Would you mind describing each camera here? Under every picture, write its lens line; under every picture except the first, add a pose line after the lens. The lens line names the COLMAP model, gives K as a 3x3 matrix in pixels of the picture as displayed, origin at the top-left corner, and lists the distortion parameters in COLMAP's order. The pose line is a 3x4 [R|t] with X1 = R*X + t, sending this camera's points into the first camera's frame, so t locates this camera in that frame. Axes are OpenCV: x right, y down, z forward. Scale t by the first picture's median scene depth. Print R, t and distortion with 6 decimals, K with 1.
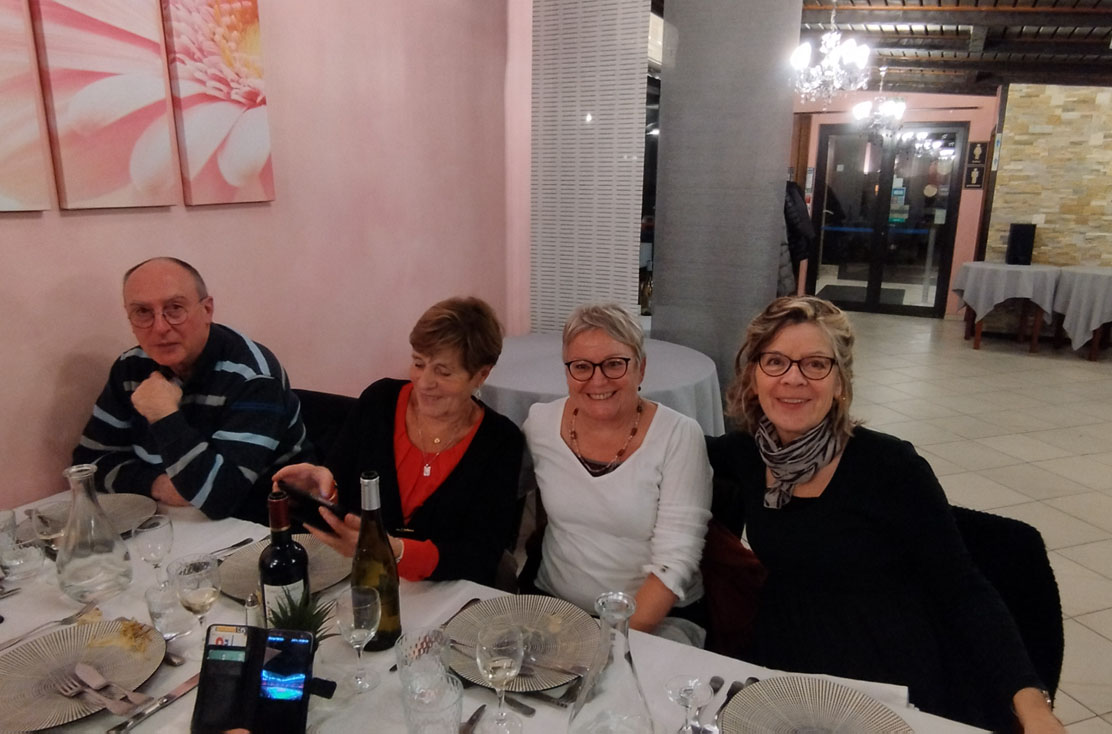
lens RADIAL K [[742.1, 0, 561.7], [0, 742.1, 367.4], [0, 0, 1]] dist [0.000788, -0.004647]
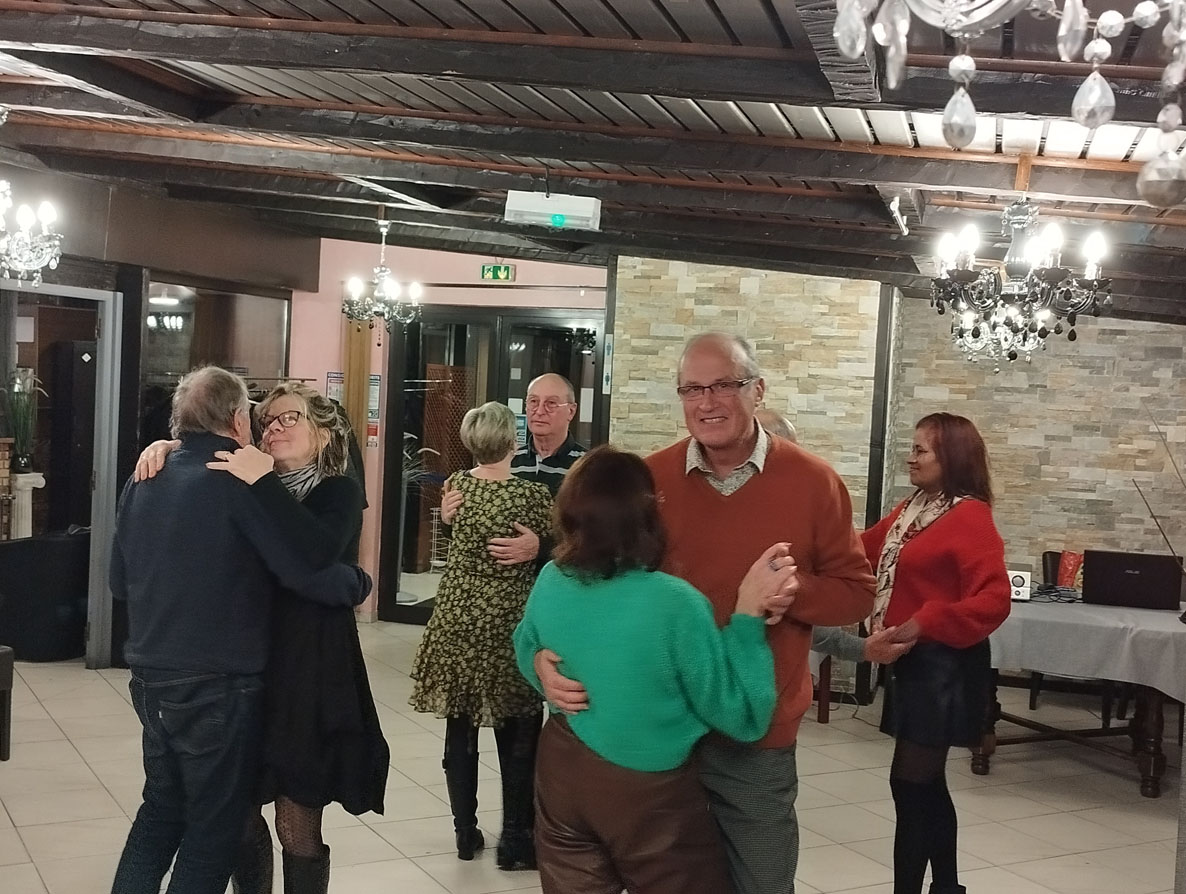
lens RADIAL K [[1442.6, 0, 539.3], [0, 1442.6, 410.8], [0, 0, 1]] dist [0.024830, 0.000000]
pose [[0.985388, 0.031394, 0.167404, 0.349161], [0.006216, 0.975583, -0.219545, -0.001143], [-0.170209, 0.217378, 0.961133, -0.092885]]
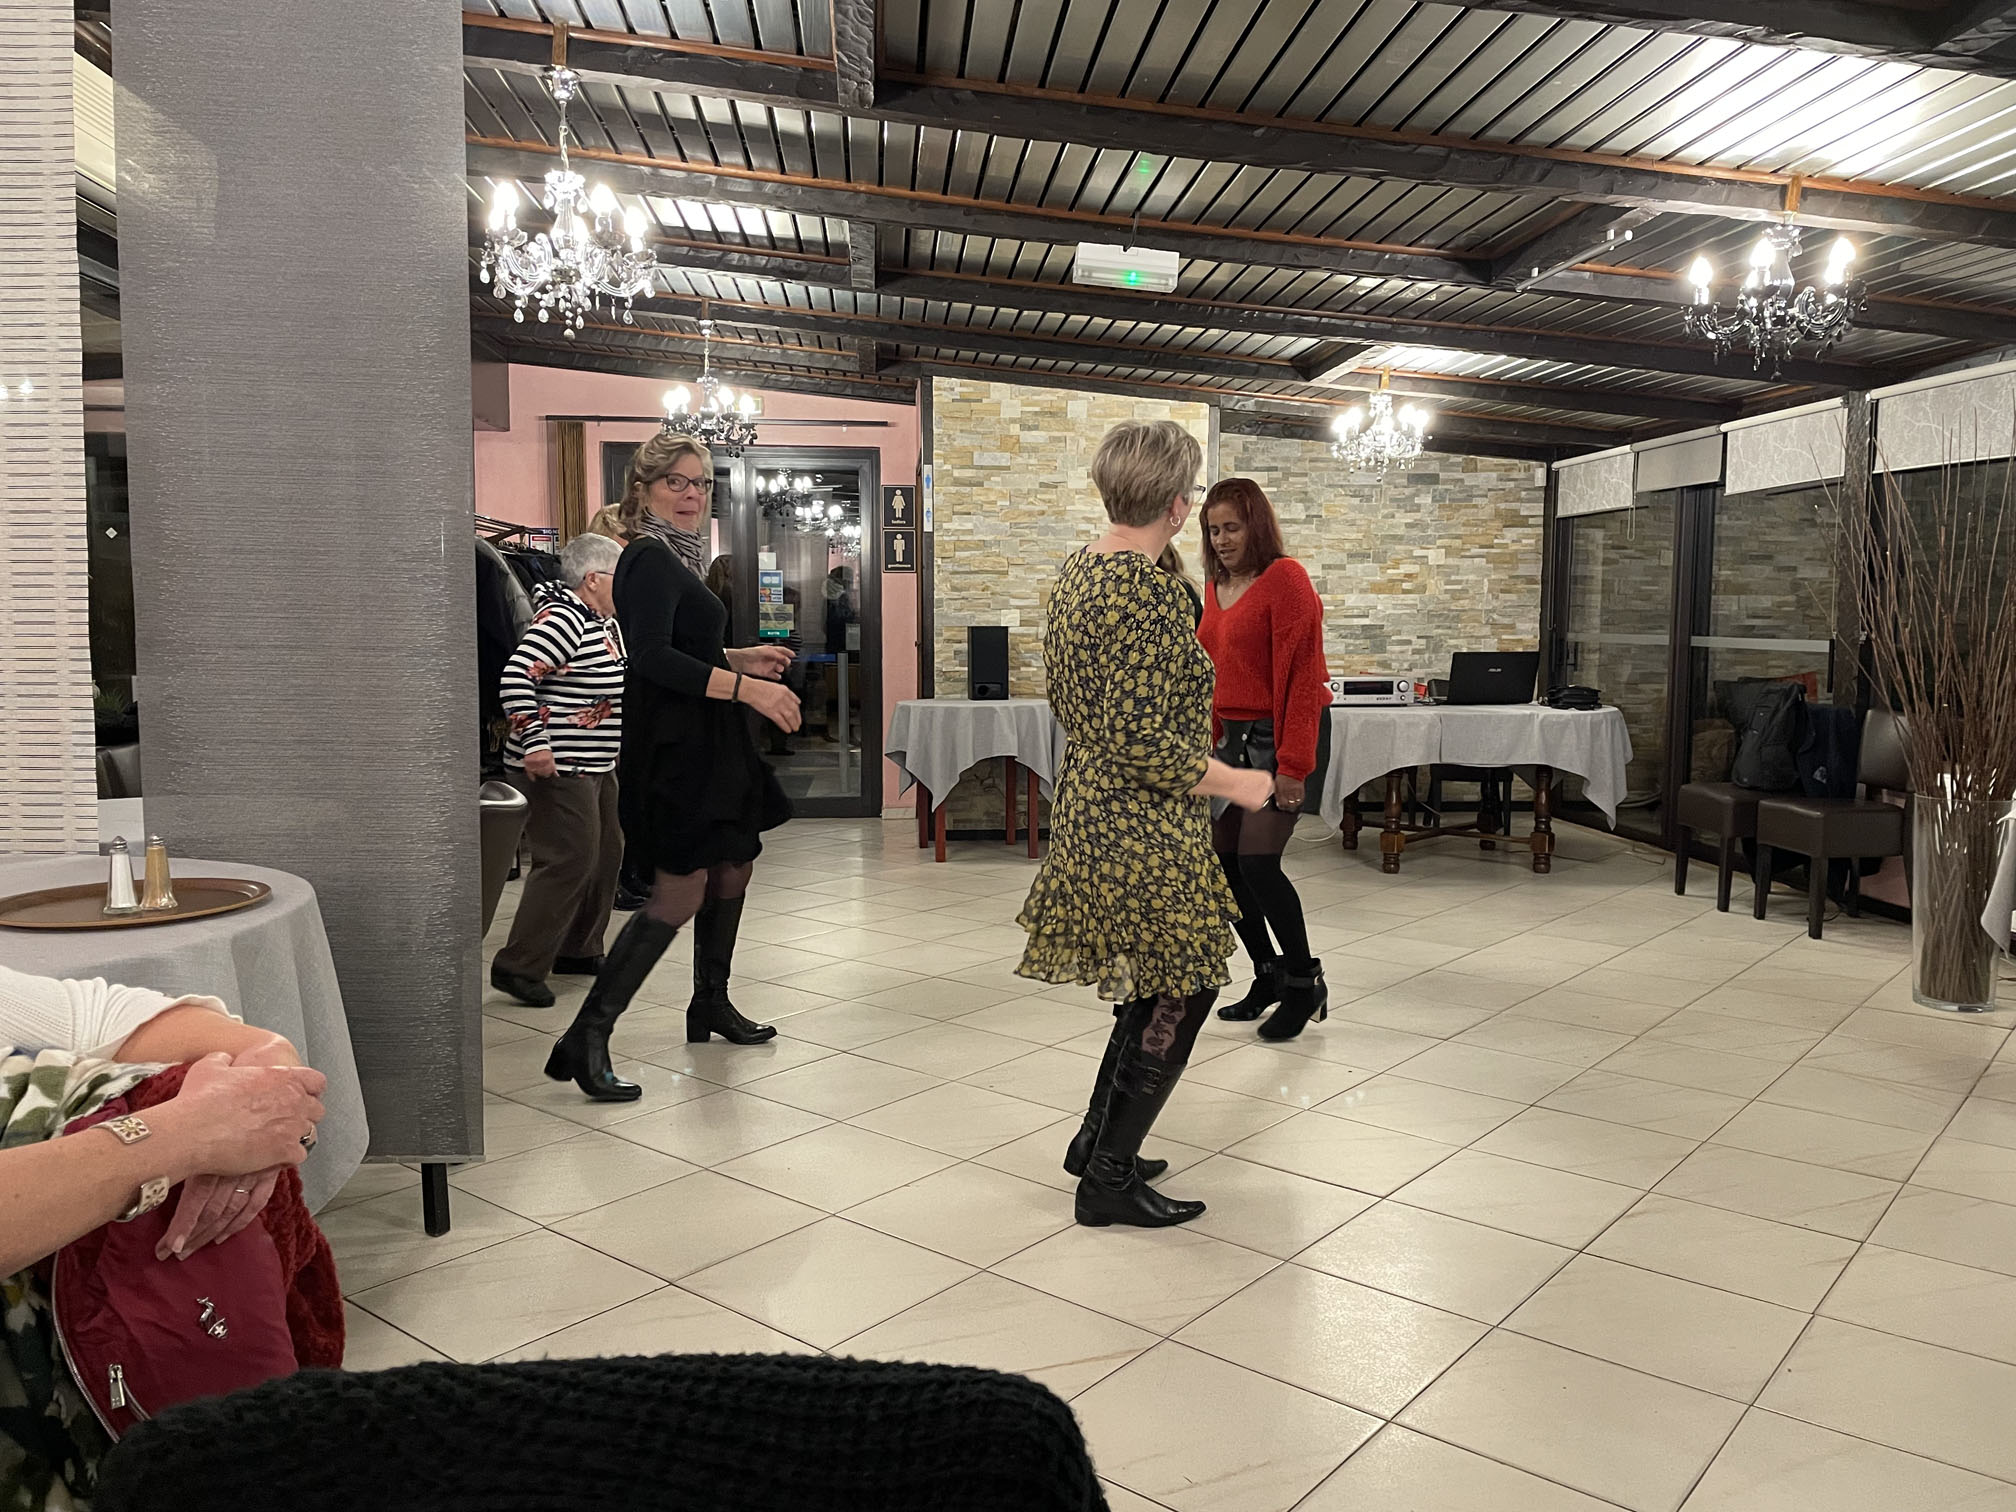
lens RADIAL K [[1530.2, 0, 994.0], [0, 1530.2, 757.8], [0, 0, 1]] dist [0.040580, -0.034238]
pose [[0.853717, -0.056933, 0.517616, 0.041073], [0.132643, 0.984993, -0.110432, 0.025689], [-0.503561, 0.162936, 0.848456, 0.062747]]
